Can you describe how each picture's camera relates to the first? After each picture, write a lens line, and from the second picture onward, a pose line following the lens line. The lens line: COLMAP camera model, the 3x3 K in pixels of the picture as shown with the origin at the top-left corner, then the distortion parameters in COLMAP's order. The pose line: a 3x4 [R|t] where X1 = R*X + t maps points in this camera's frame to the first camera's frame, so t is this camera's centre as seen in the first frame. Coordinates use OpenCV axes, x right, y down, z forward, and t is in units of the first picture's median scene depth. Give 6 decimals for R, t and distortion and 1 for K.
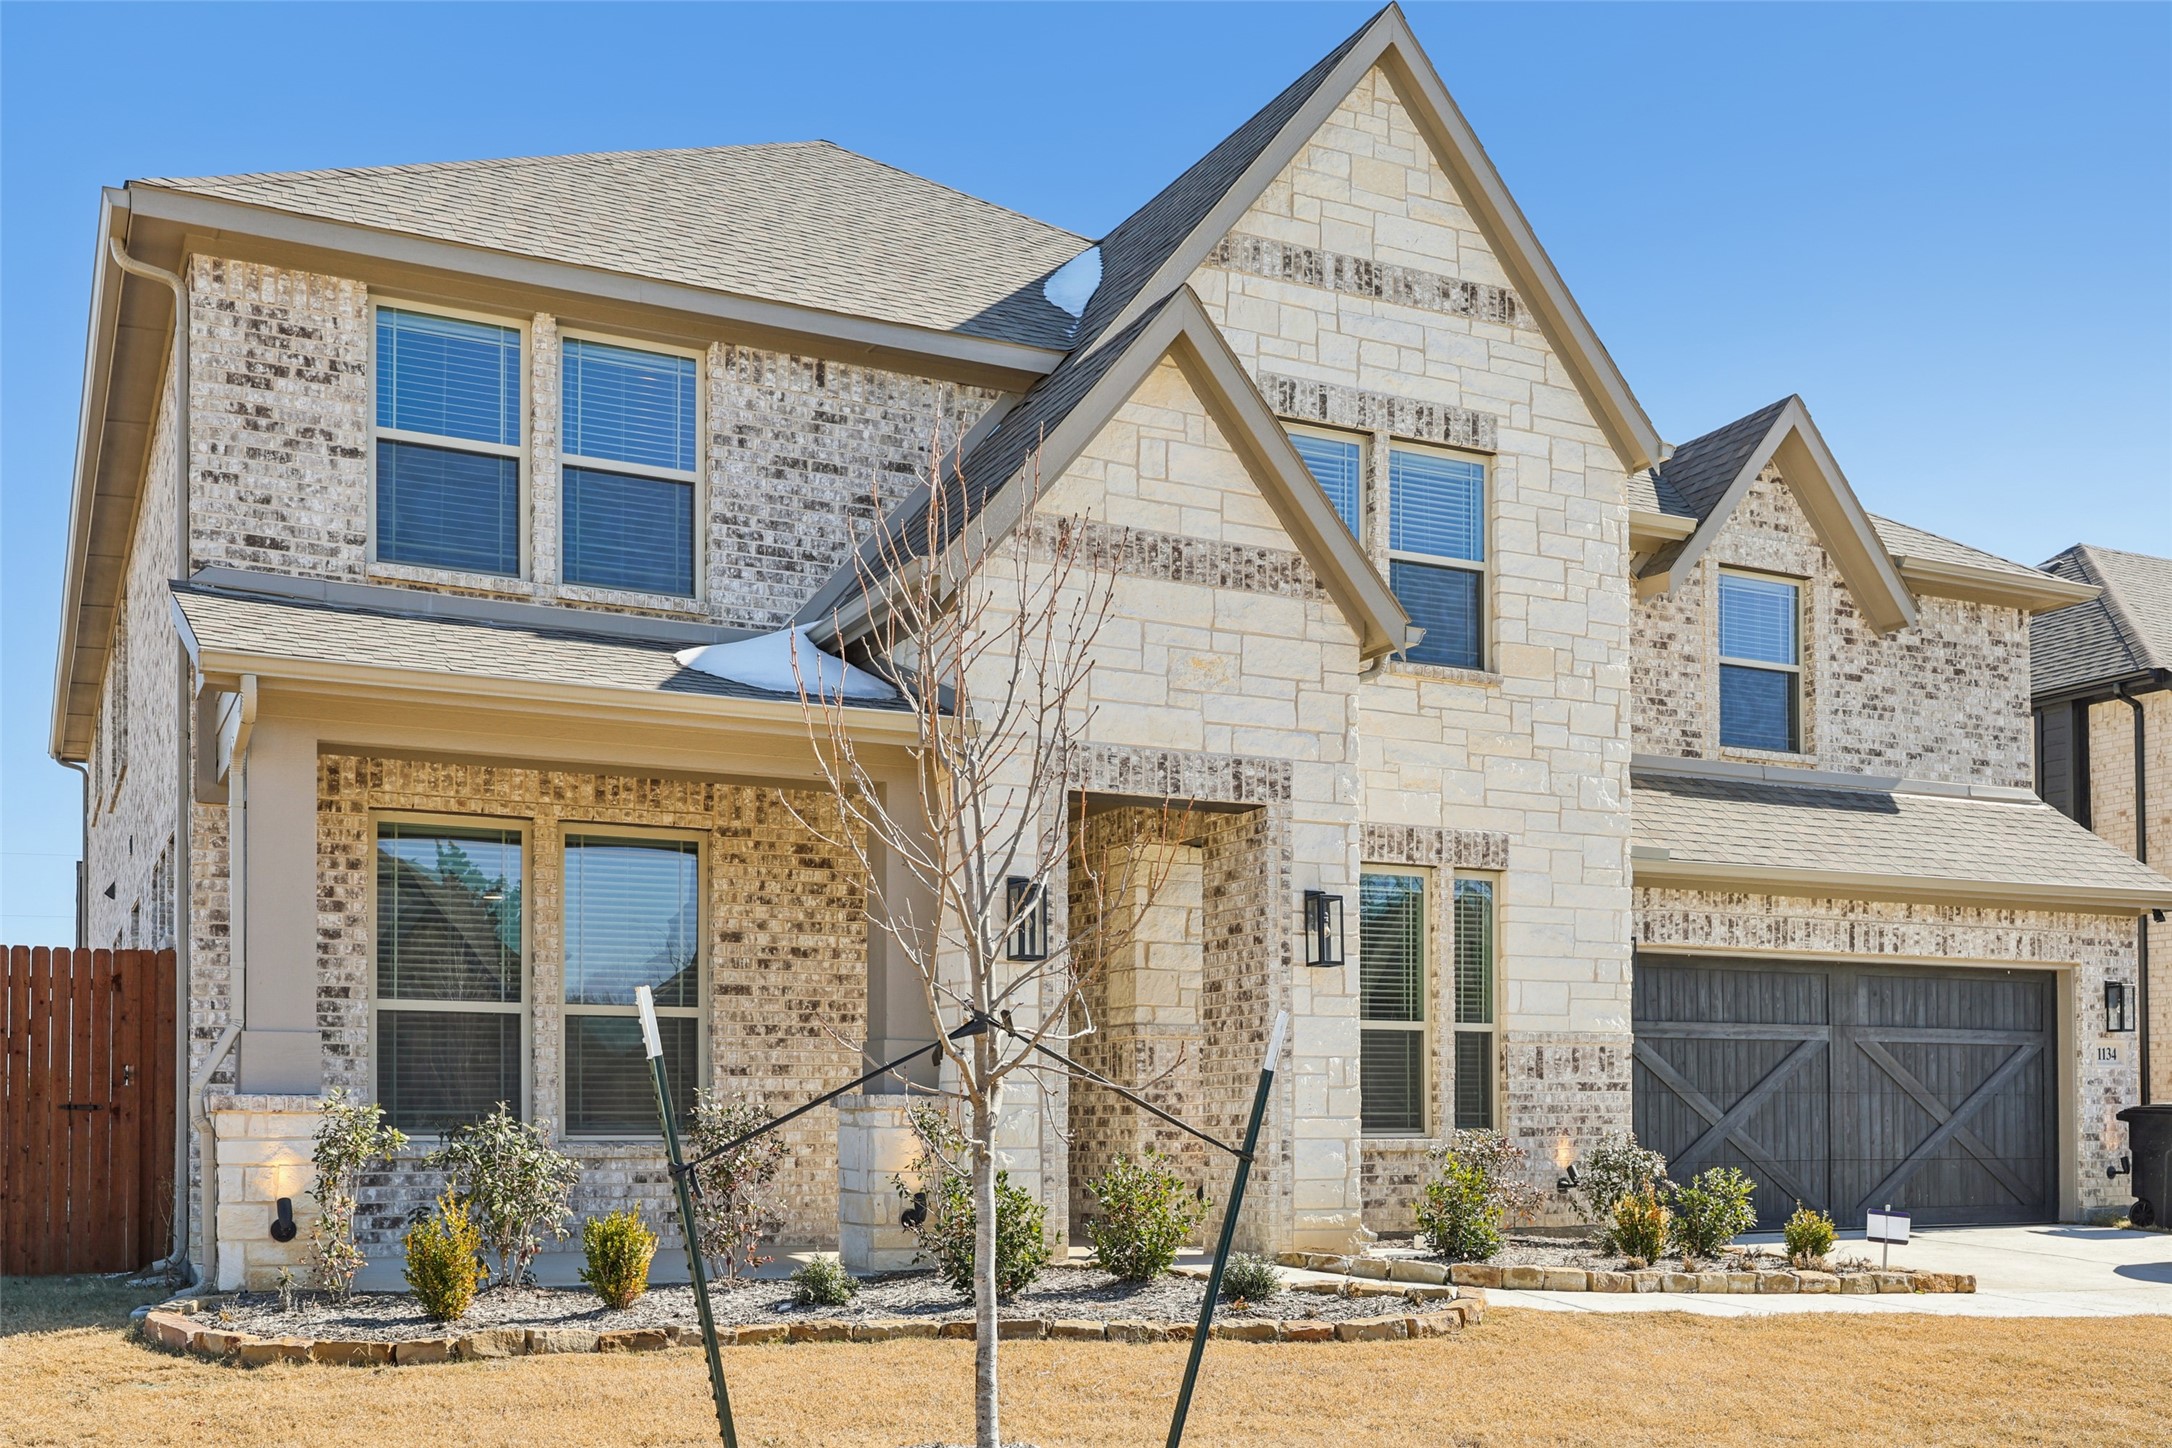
lens RADIAL K [[2171.2, 0, 1086.0], [0, 2171.2, 724.0], [0, 0, 1]] dist [0.010261, 0.008069]
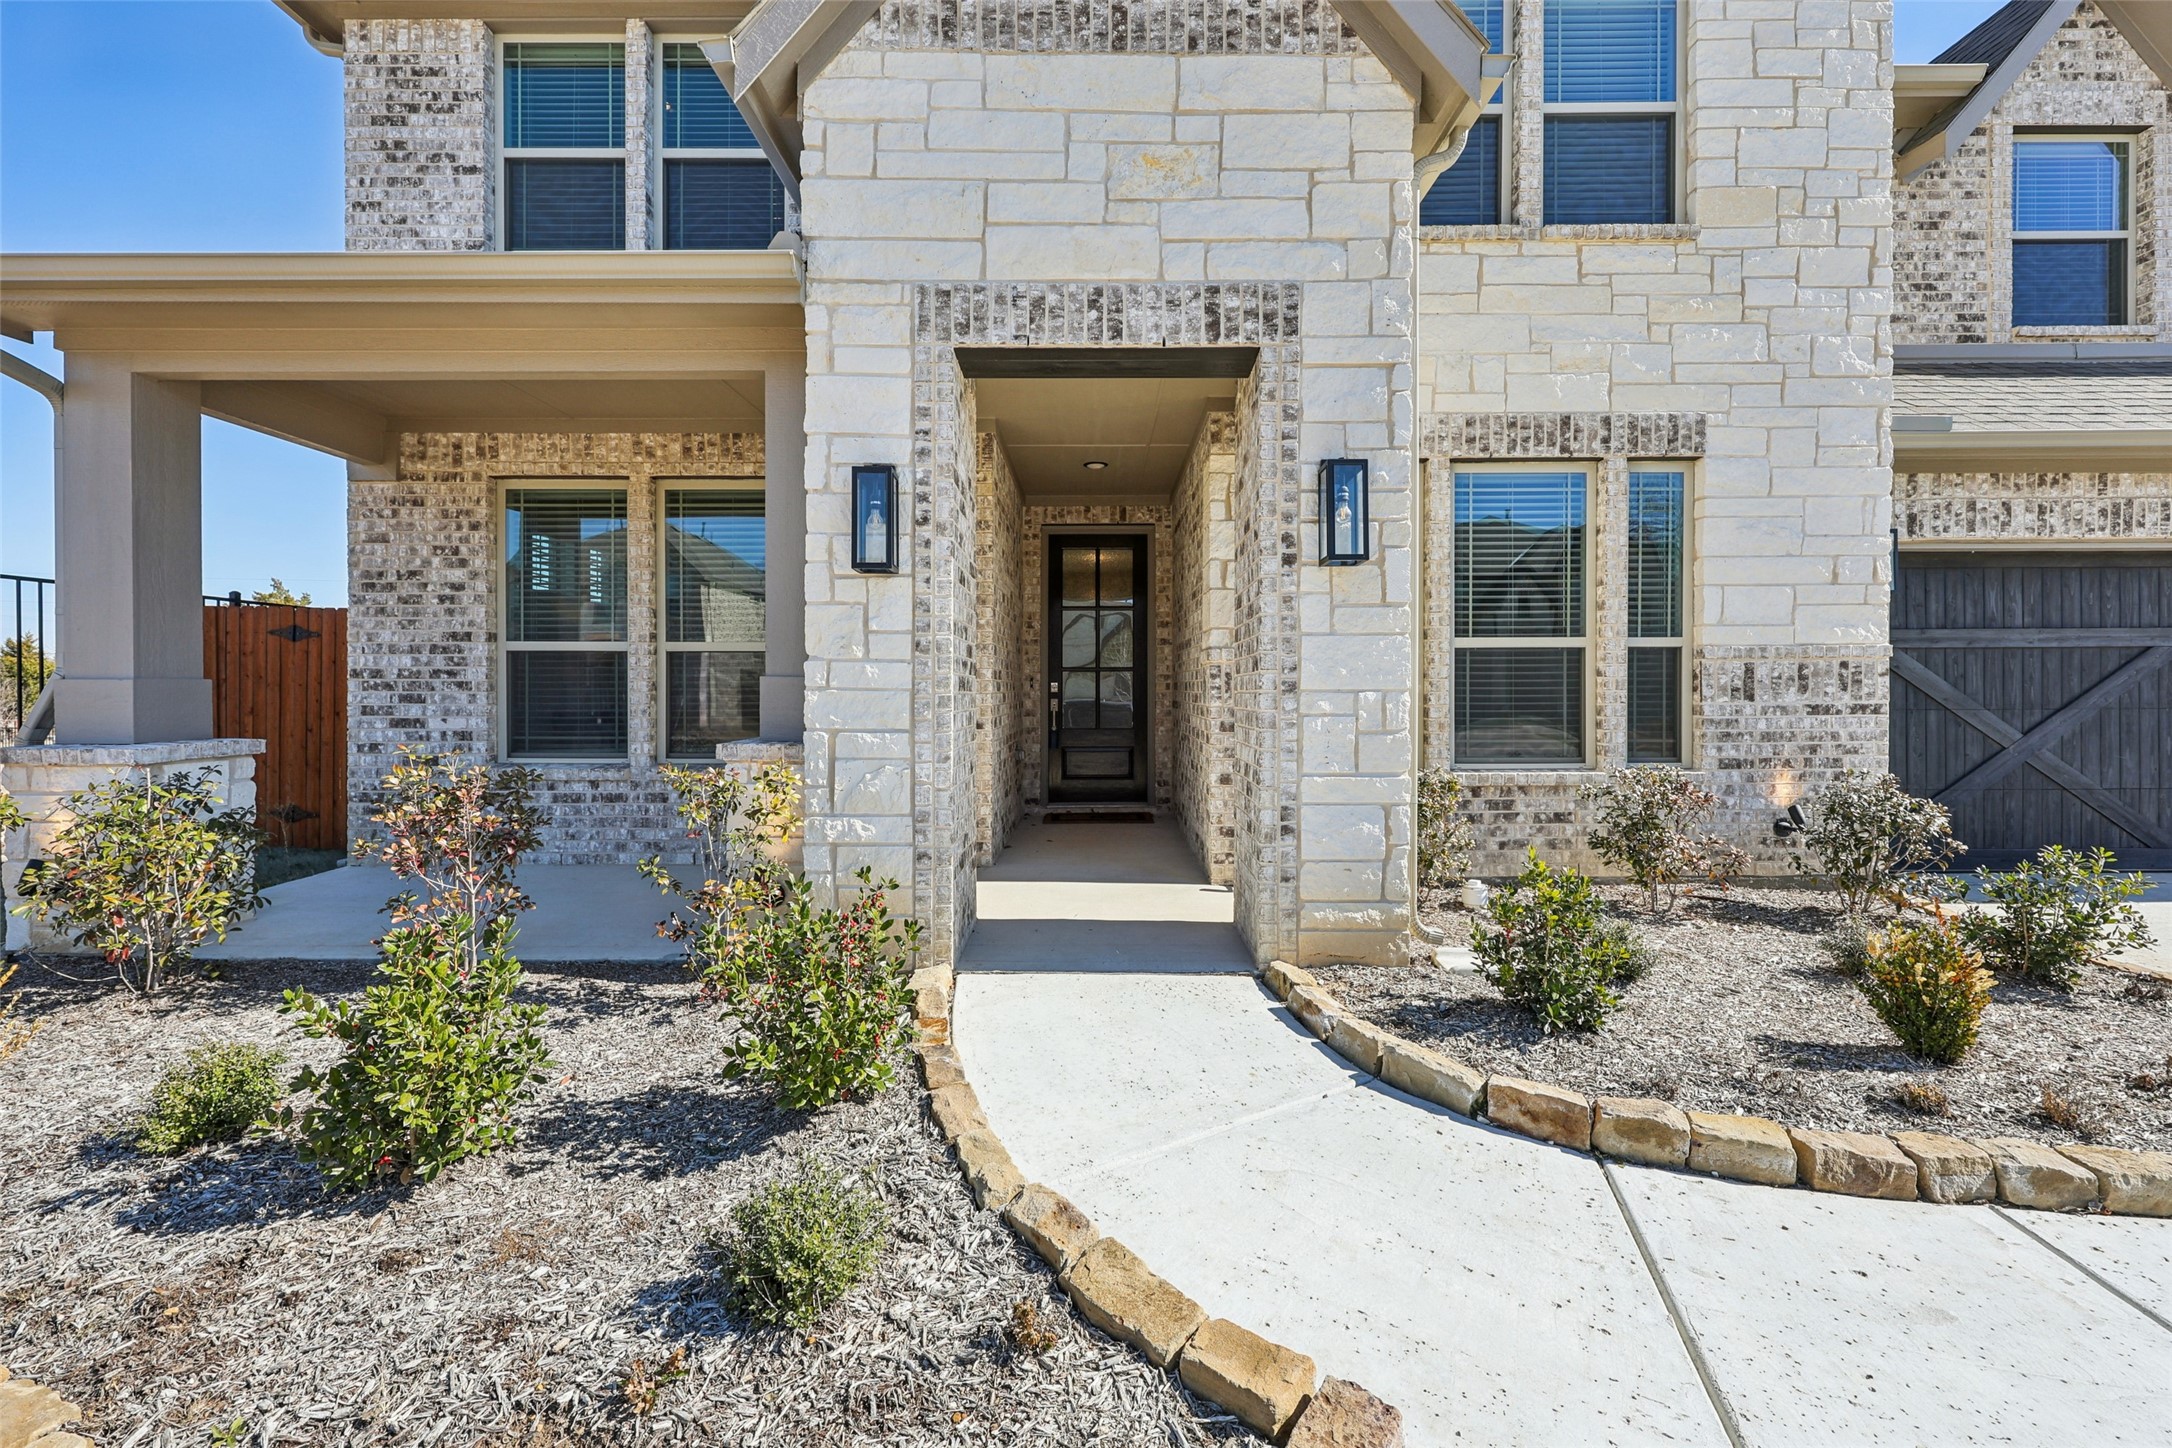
lens RADIAL K [[910.6, 0, 1089.3], [0, 910.6, 641.4], [0, 0, 1]] dist [0.001860, -0.000065]
pose [[0.895614, -0.023607, -0.444204, 0.157039], [0.082224, 0.990169, 0.113160, 0.091102], [0.437166, -0.137872, 0.888750, 0.661324]]
